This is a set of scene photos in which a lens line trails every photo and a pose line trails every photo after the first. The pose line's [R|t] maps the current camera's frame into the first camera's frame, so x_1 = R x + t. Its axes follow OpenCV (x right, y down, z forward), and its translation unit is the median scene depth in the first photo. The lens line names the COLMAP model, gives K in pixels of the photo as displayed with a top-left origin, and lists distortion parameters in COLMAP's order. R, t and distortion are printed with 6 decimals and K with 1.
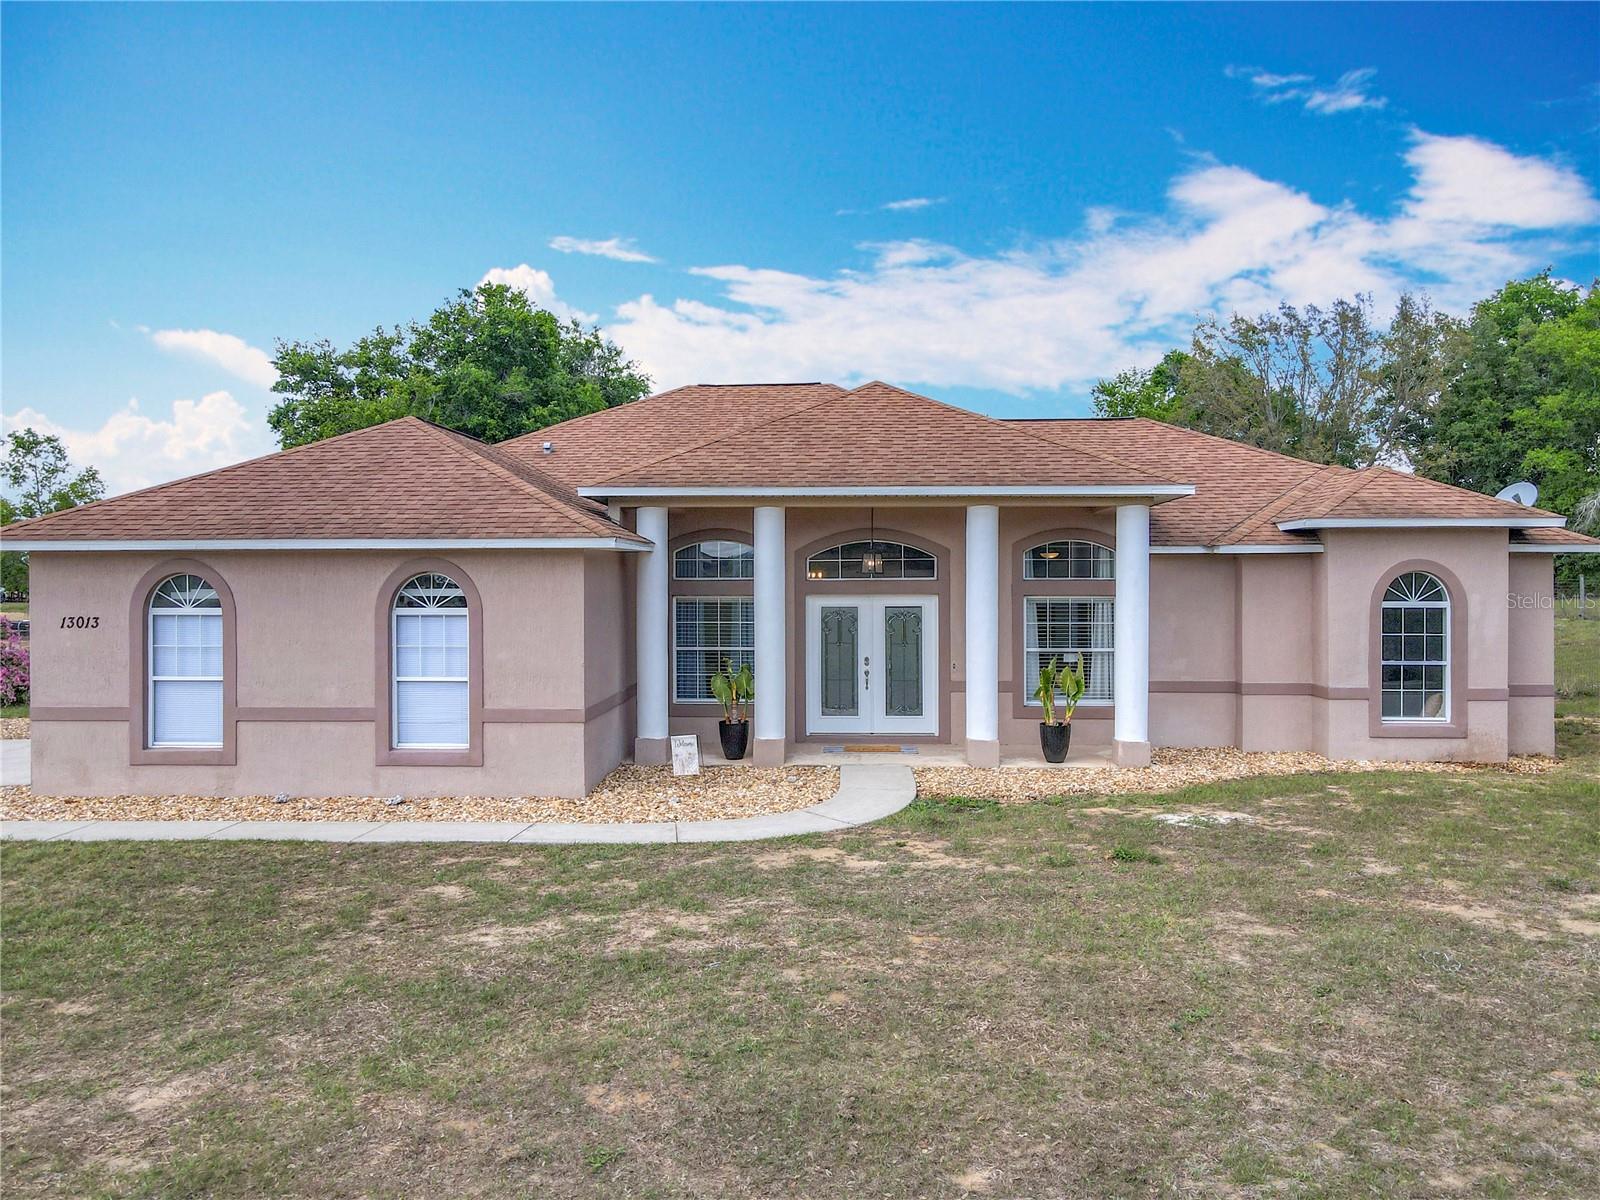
lens RADIAL K [[1185.2, 0, 799.1], [0, 1185.2, 590.9], [0, 0, 1]] dist [0.004869, 0.006497]
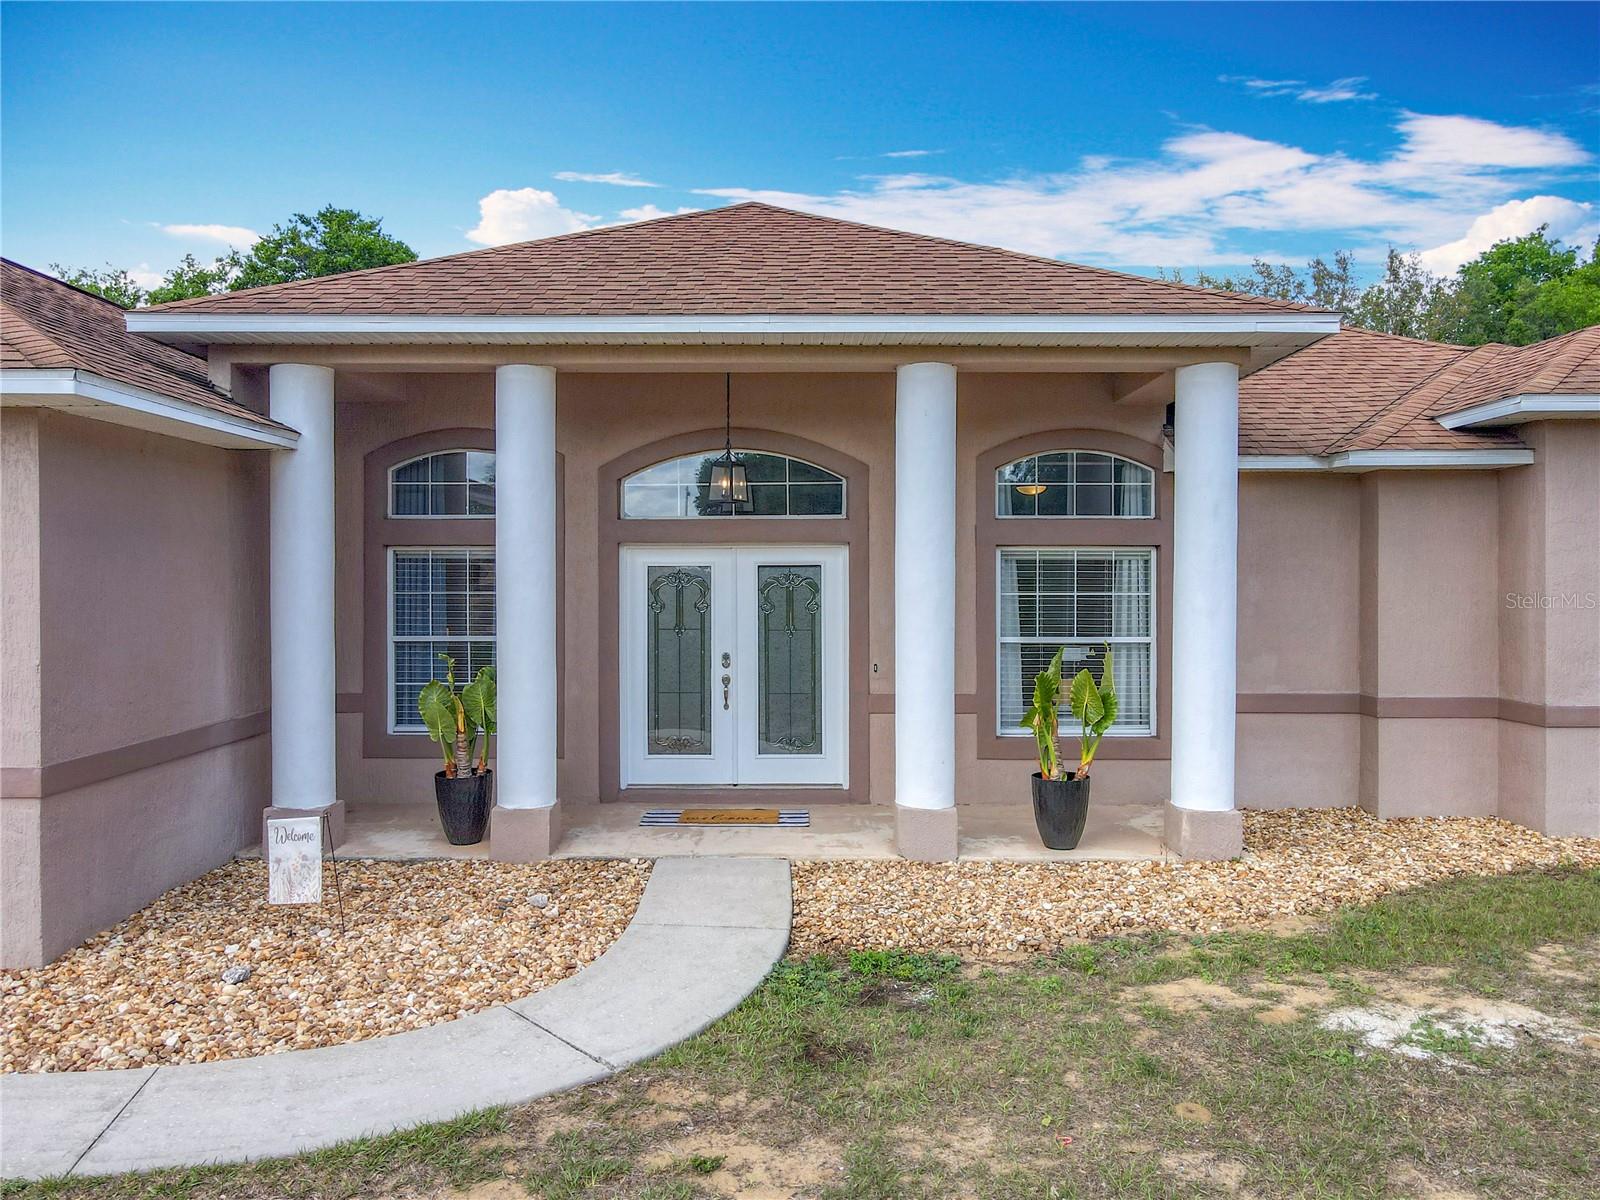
lens RADIAL K [[1160.8, 0, 804.1], [0, 1160.8, 589.5], [0, 0, 1]] dist [0.004079, 0.010630]
pose [[0.998529, 0.001790, 0.054186, 0.065753], [-0.001552, 0.999989, -0.004437, 0.027939], [-0.054194, 0.004346, 0.998521, 0.441495]]
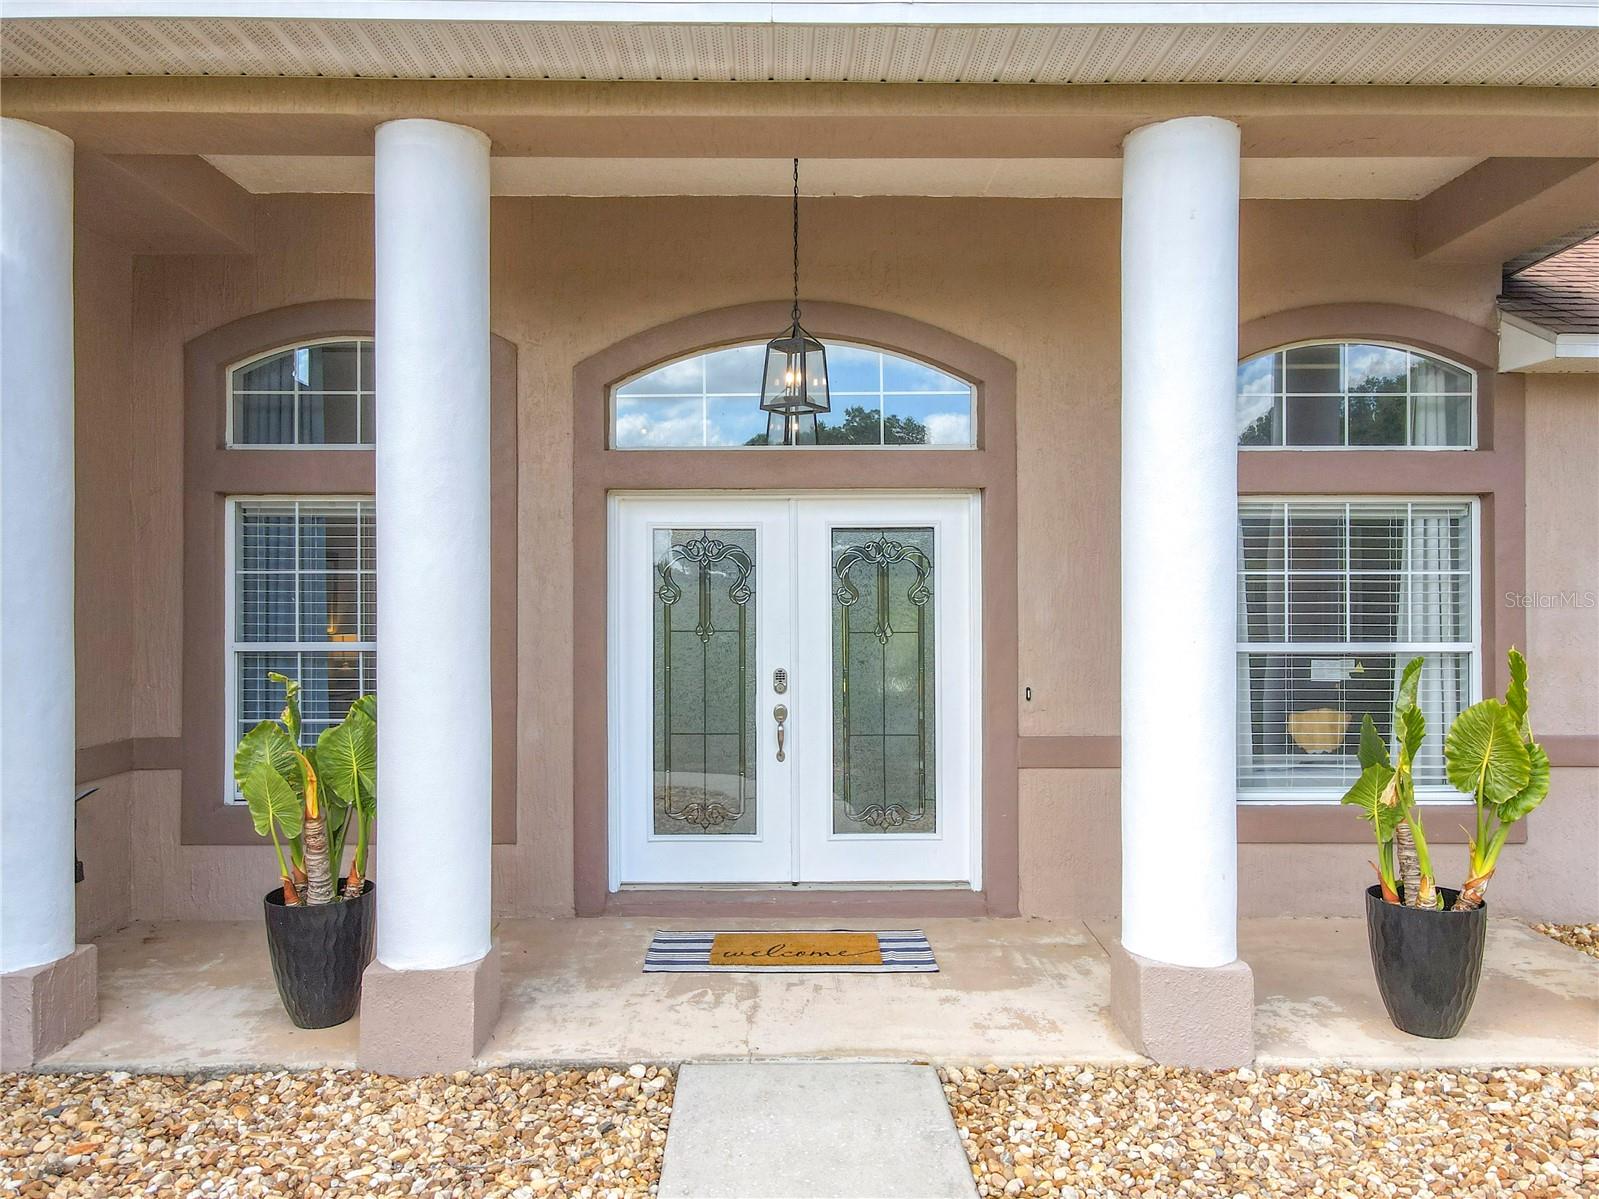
lens RADIAL K [[1160.1, 0, 803.6], [0, 1160.1, 589.1], [0, 0, 1]] dist [0.004079, 0.010630]
pose [[0.997807, 0.001405, 0.066174, 0.041703], [-0.000235, 0.999844, -0.017683, 0.038632], [-0.066189, 0.017629, 0.997651, 0.664650]]
